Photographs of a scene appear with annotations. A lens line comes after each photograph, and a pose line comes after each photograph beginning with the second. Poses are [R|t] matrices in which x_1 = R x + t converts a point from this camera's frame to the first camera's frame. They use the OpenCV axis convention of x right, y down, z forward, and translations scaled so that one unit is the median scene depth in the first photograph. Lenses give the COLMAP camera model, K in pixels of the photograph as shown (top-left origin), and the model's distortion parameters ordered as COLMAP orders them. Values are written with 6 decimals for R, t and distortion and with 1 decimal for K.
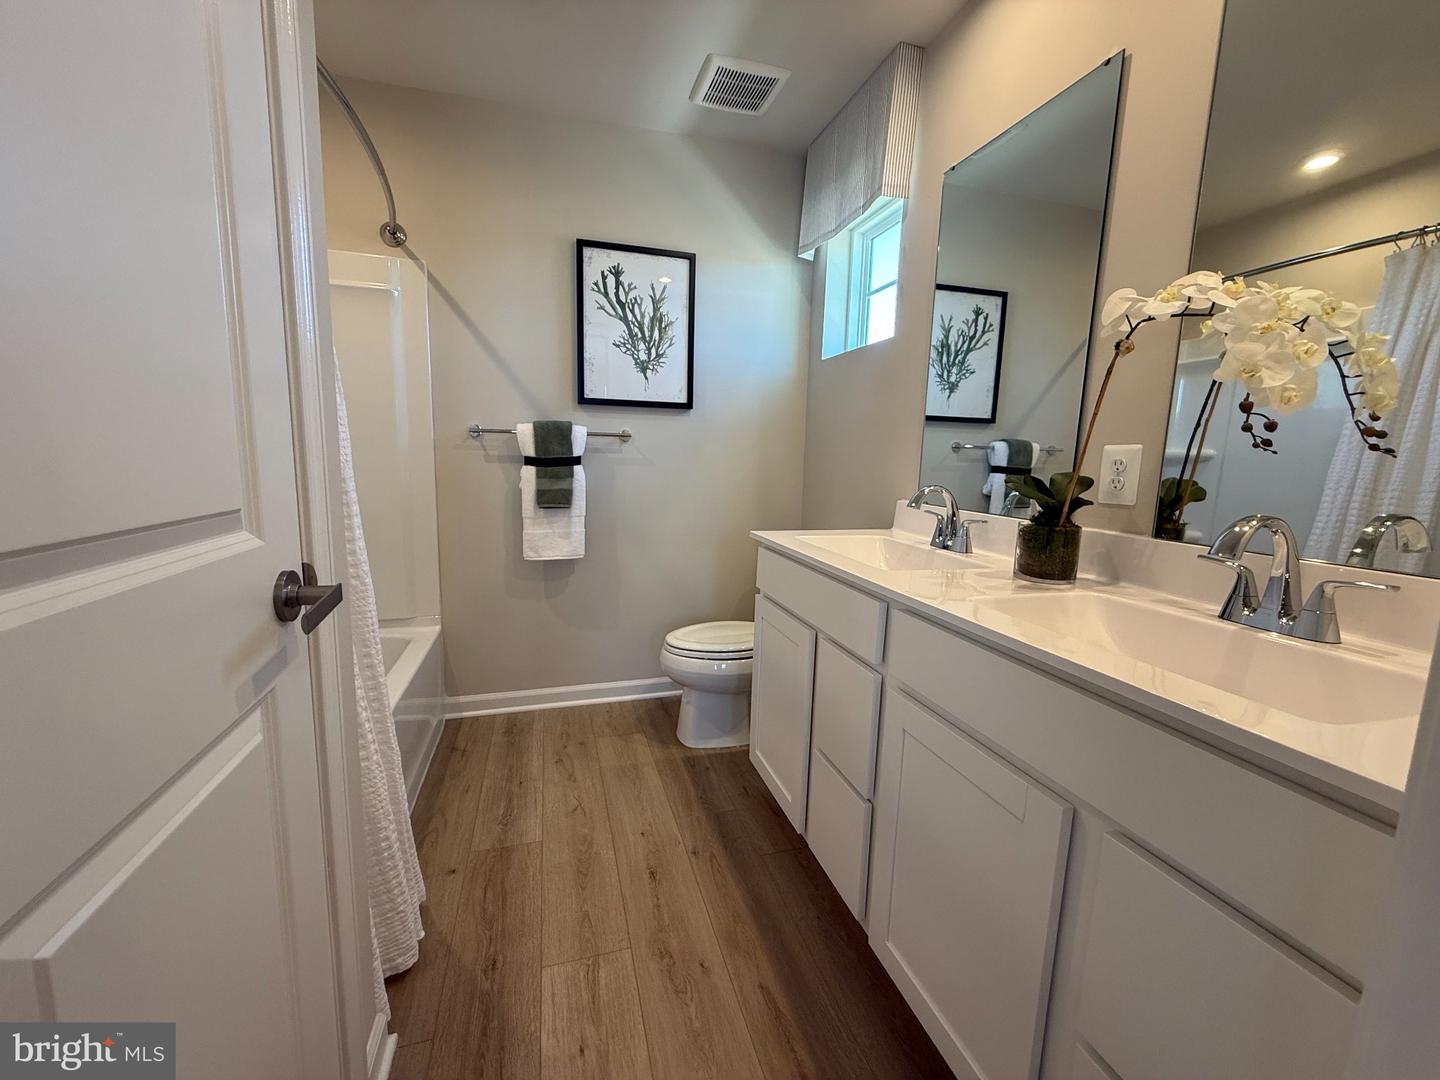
lens RADIAL K [[573.1, 0, 720.0], [0, 573.1, 540.0], [0, 0, 1]] dist [0.000700, -0.000148]
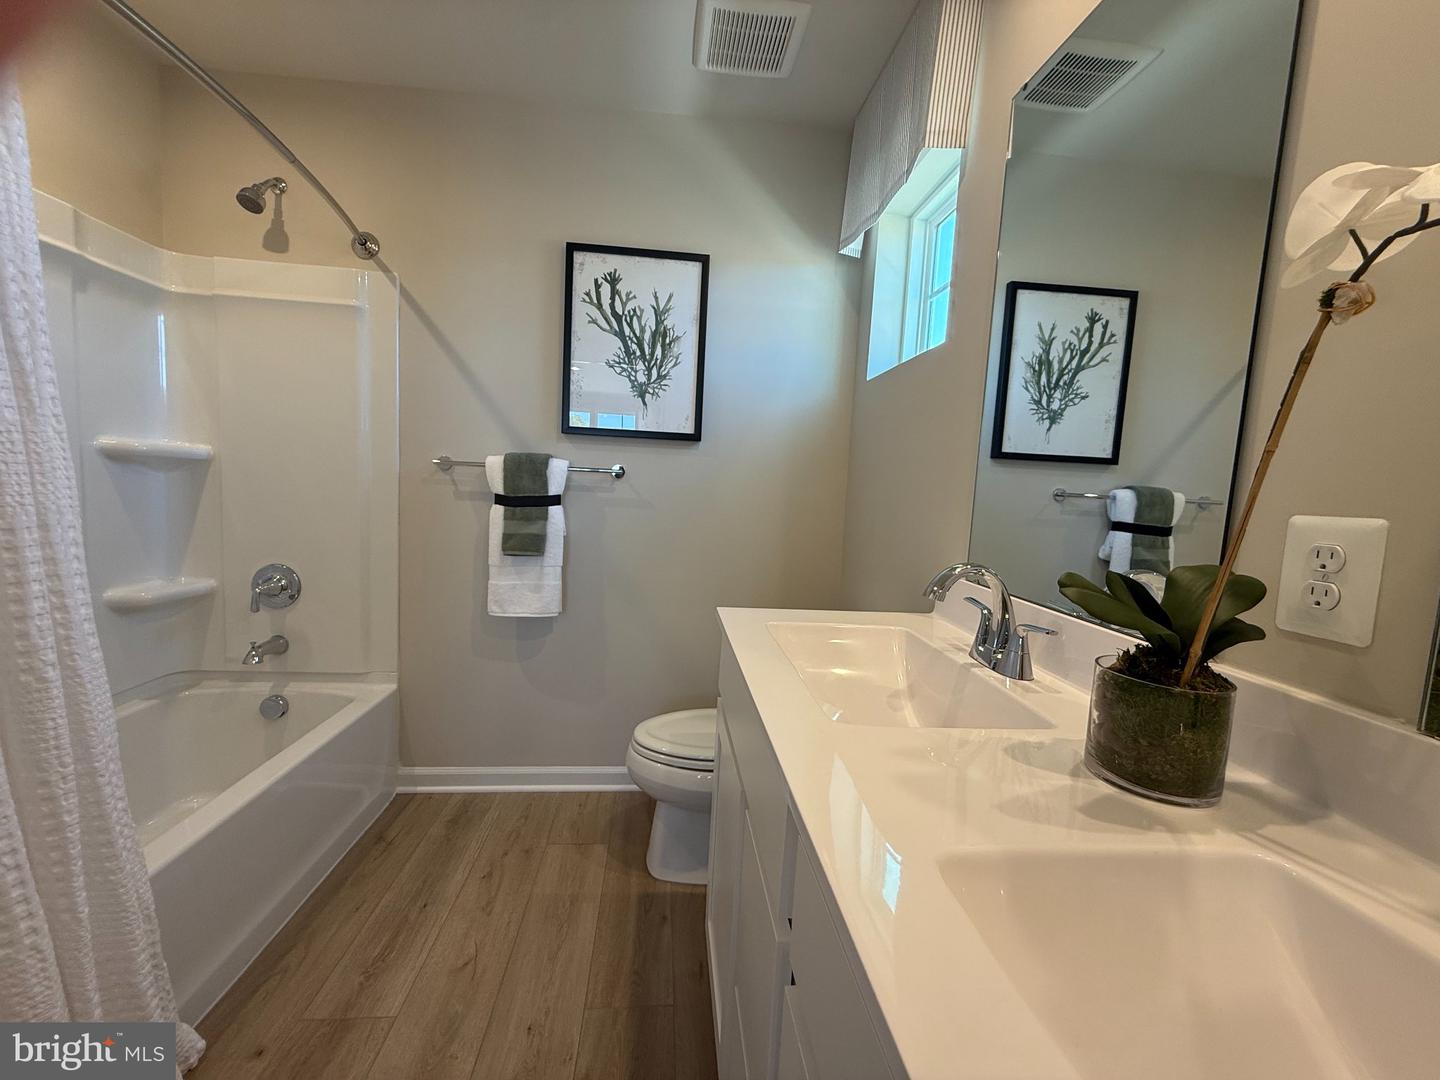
lens RADIAL K [[573.1, 0, 720.0], [0, 573.1, 540.0], [0, 0, 1]] dist [0.000700, -0.000148]
pose [[0.980785, 0.042817, -0.190337, 0.149039], [-0.053872, 0.997125, -0.053286, -0.048256], [0.187508, 0.062516, 0.980272, 0.223858]]
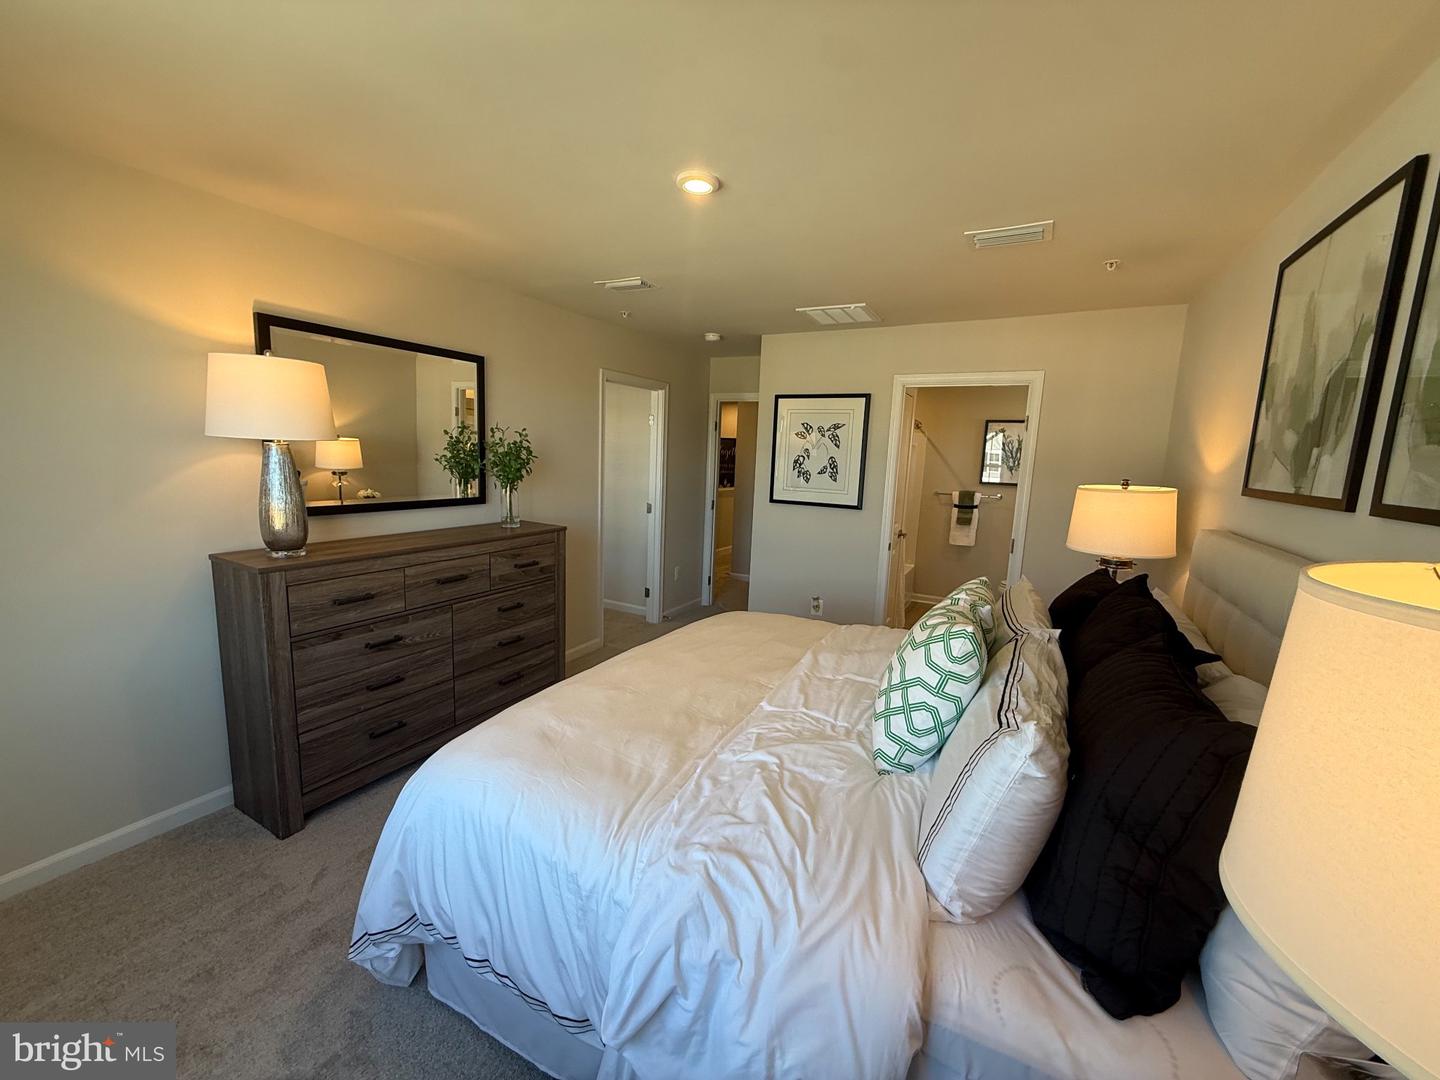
lens RADIAL K [[573.1, 0, 720.0], [0, 573.1, 540.0], [0, 0, 1]] dist [0.000700, -0.000148]
pose [[0.711598, 0.106746, -0.694430, 0.698124], [-0.124847, 0.991873, 0.024535, 0.081151], [0.691405, 0.069238, 0.719142, -1.533791]]
